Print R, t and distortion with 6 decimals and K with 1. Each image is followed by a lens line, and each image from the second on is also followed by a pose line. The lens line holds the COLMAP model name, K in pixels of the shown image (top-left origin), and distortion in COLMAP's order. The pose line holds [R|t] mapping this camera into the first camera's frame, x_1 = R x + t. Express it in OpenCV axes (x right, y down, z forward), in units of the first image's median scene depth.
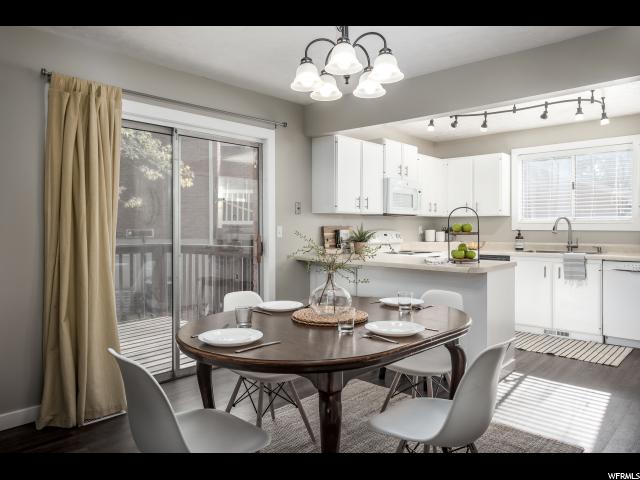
lens RADIAL K [[450.6, 0, 316.2], [0, 450.6, 225.8], [0, 0, 1]] dist [0.008545, 0.004228]
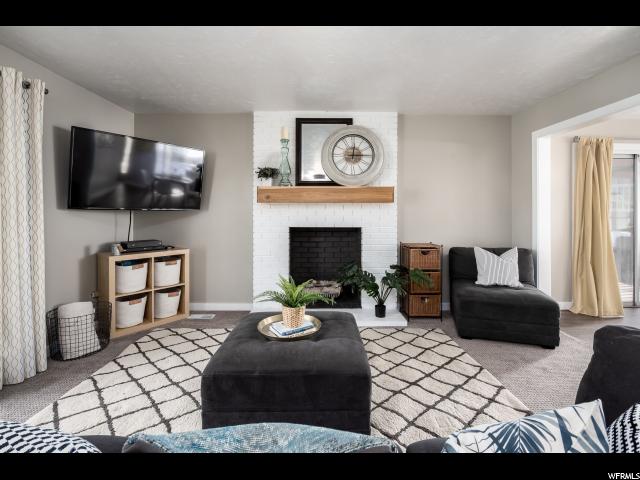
lens RADIAL K [[304.3, 0, 323.6], [0, 304.3, 210.3], [0, 0, 1]] dist [-0.012479, -0.000154]
pose [[0.690629, -0.000650, -0.723209, -0.222263], [-0.001982, 0.999994, -0.002791, -0.005613], [0.723206, 0.003361, 0.690624, -0.405371]]
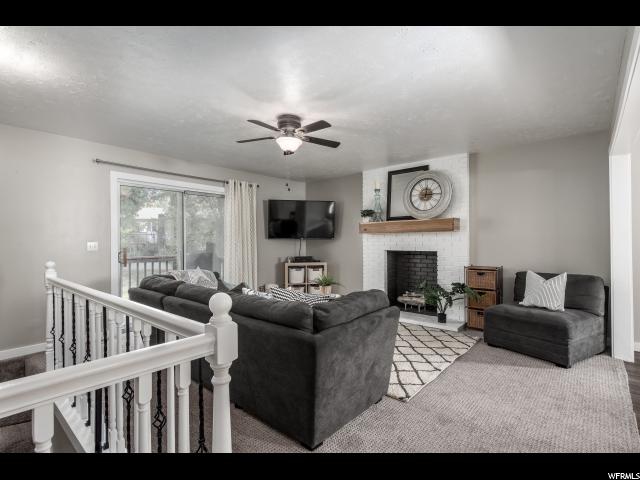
lens RADIAL K [[319.5, 0, 320.0], [0, 319.5, 240.0], [0, 0, 1]] dist [0.000960, 0.000011]
pose [[0.026299, -0.000660, -0.999654, 0.247745], [0.006421, 0.999979, -0.000492, -0.002509], [0.999633, -0.006405, 0.026303, -0.212972]]
